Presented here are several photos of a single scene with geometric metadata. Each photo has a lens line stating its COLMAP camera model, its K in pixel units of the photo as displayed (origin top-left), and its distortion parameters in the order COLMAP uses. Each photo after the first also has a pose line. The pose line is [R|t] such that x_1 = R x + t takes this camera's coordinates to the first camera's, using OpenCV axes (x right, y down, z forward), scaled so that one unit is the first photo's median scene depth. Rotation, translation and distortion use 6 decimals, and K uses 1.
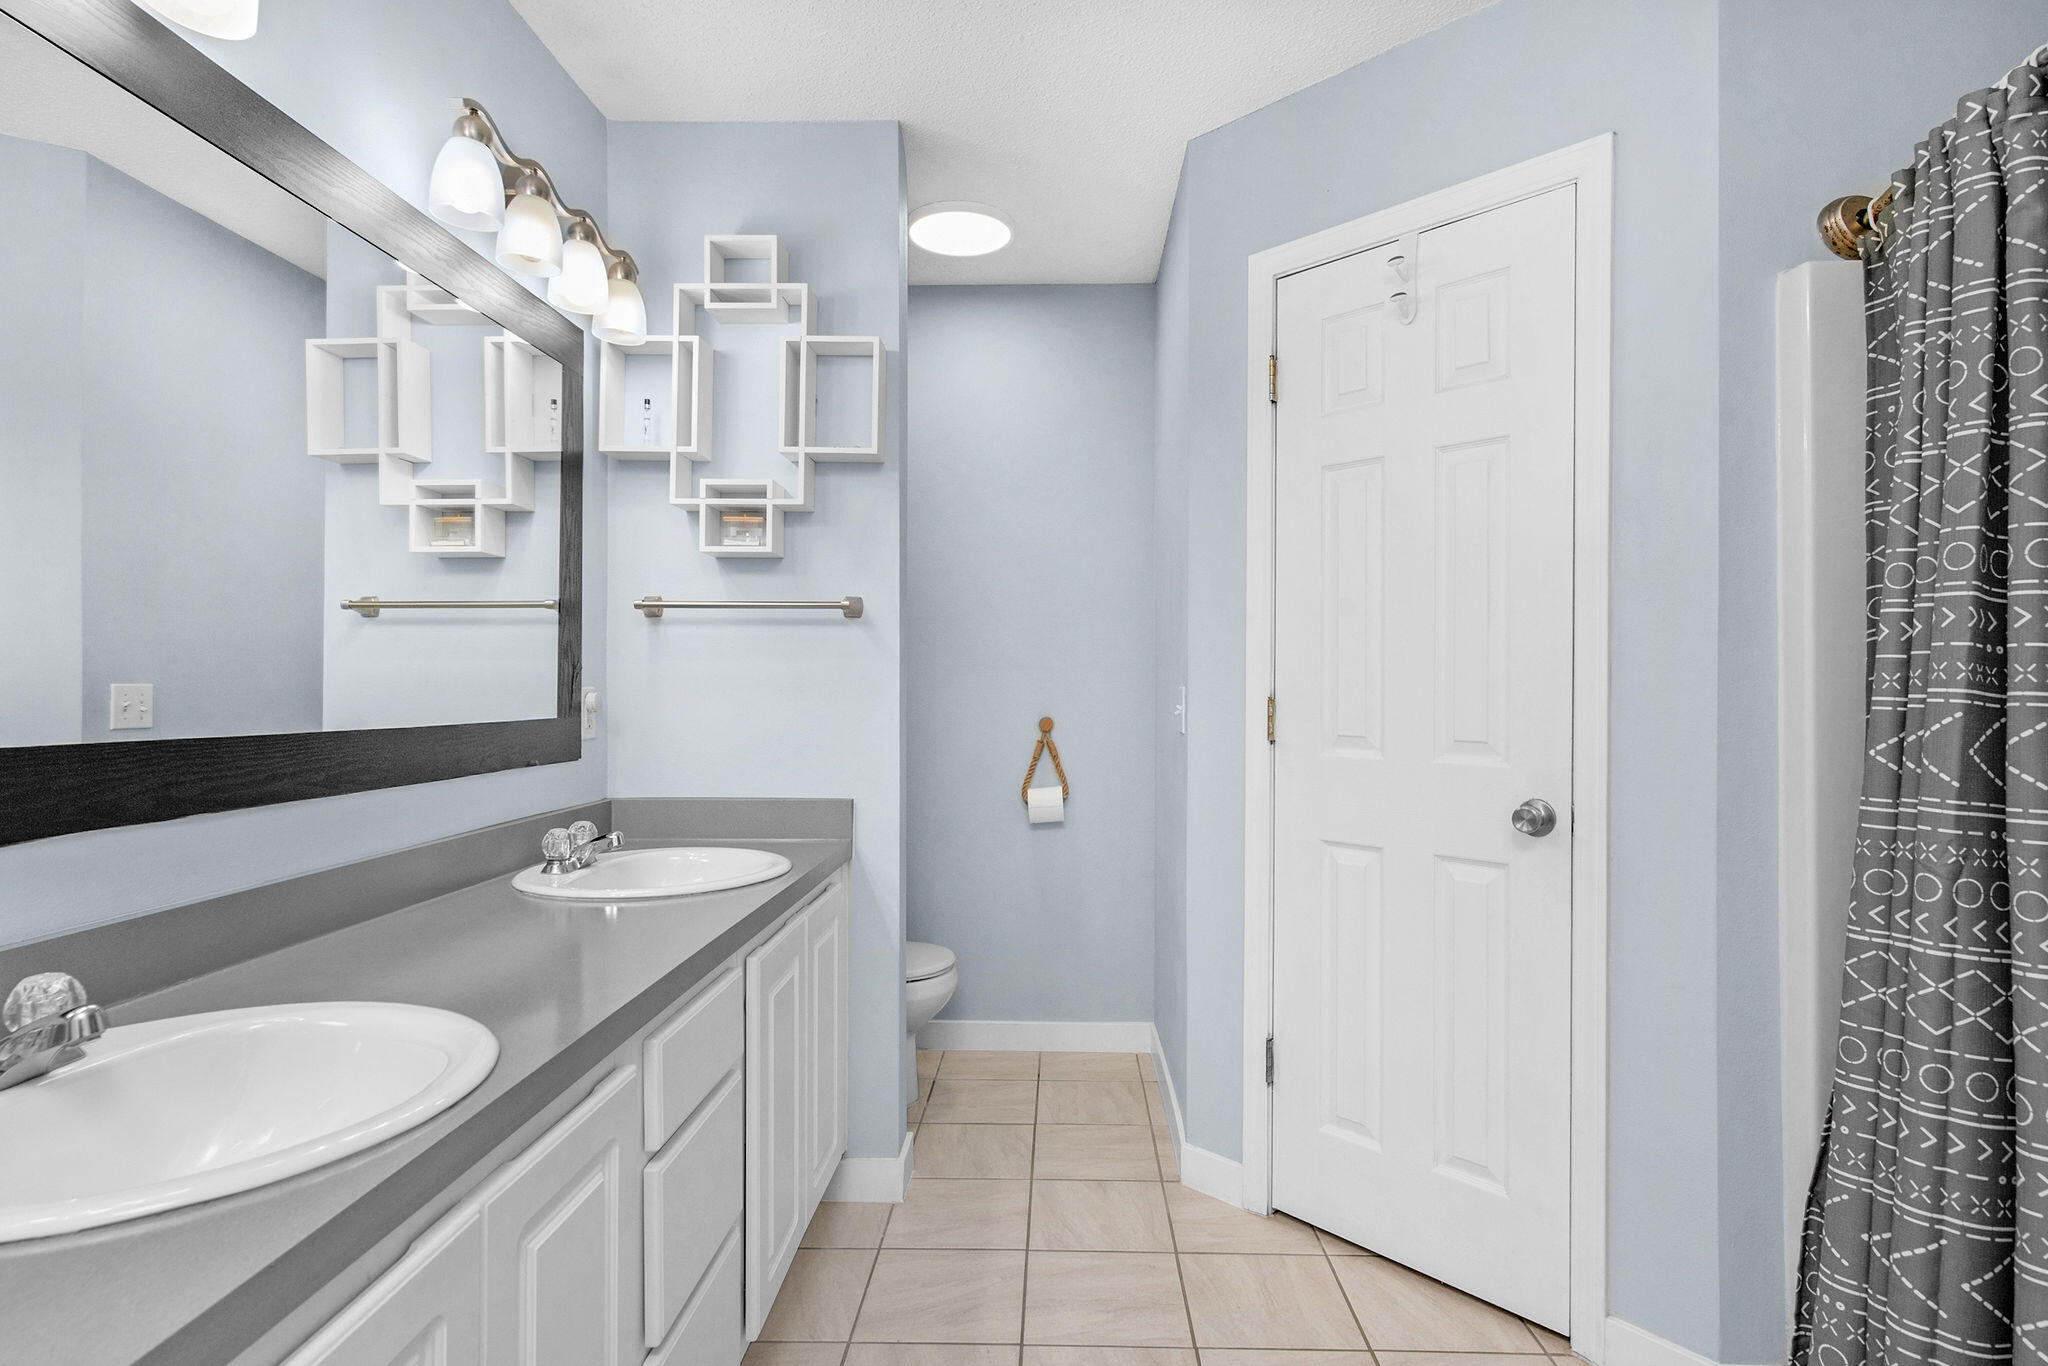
lens RADIAL K [[1021.8, 0, 1049.3], [0, 1021.8, 659.9], [0, 0, 1]] dist [0.017015, -0.007958]
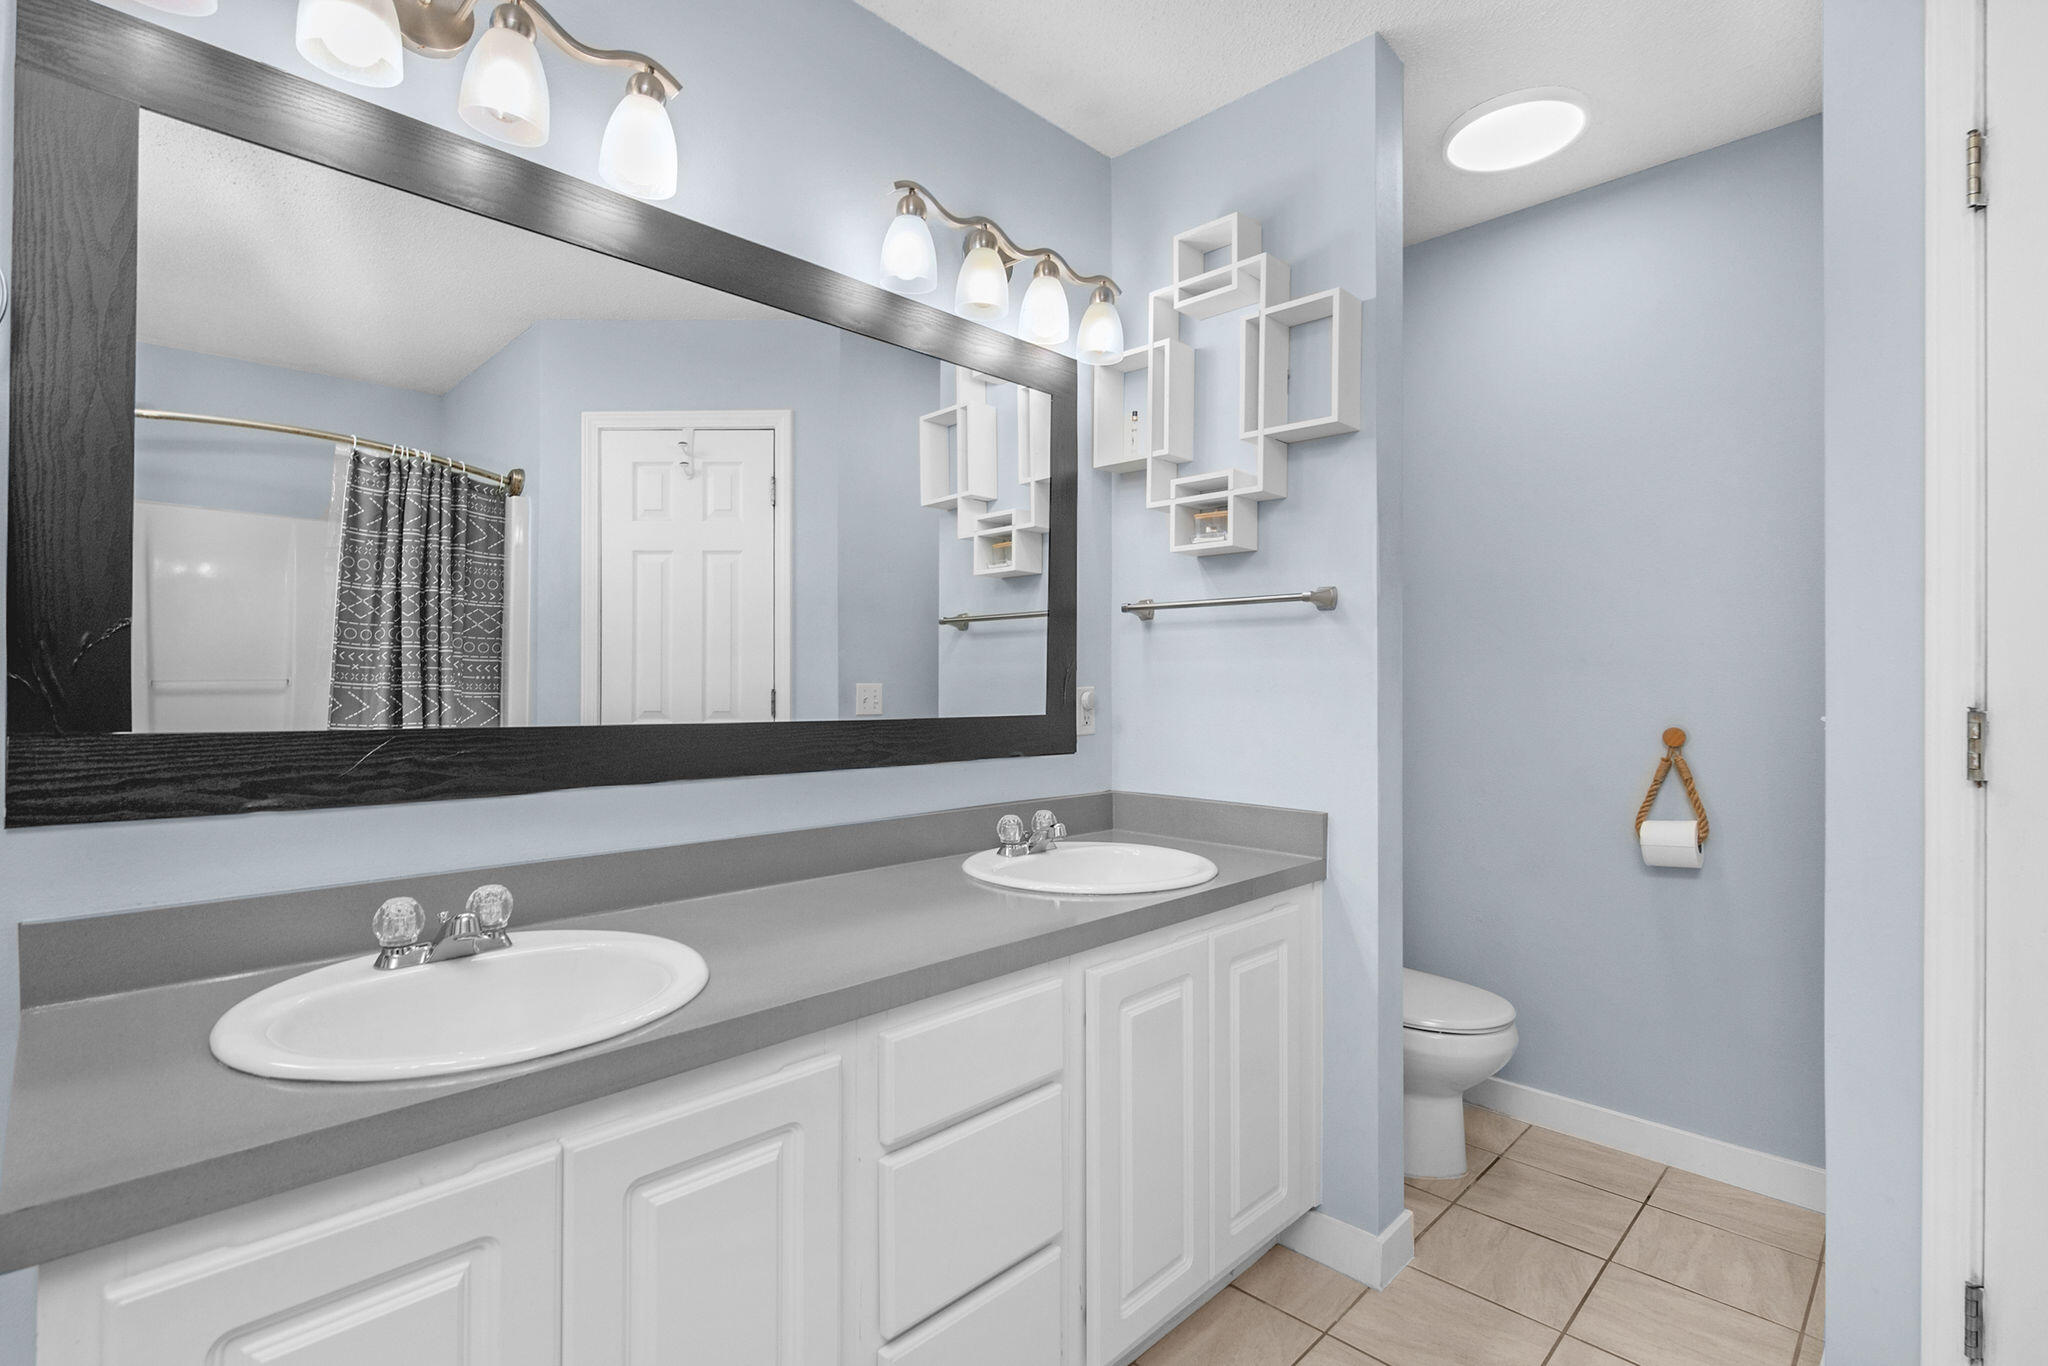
lens RADIAL K [[960.3, 0, 1026.1], [0, 960.3, 664.9], [0, 0, 1]] dist [0.008270, -0.001571]
pose [[0.727767, -0.012426, -0.685712, 0.197252], [0.015230, 0.999882, -0.001955, 0.004374], [0.685655, -0.009020, 0.727871, 0.213026]]
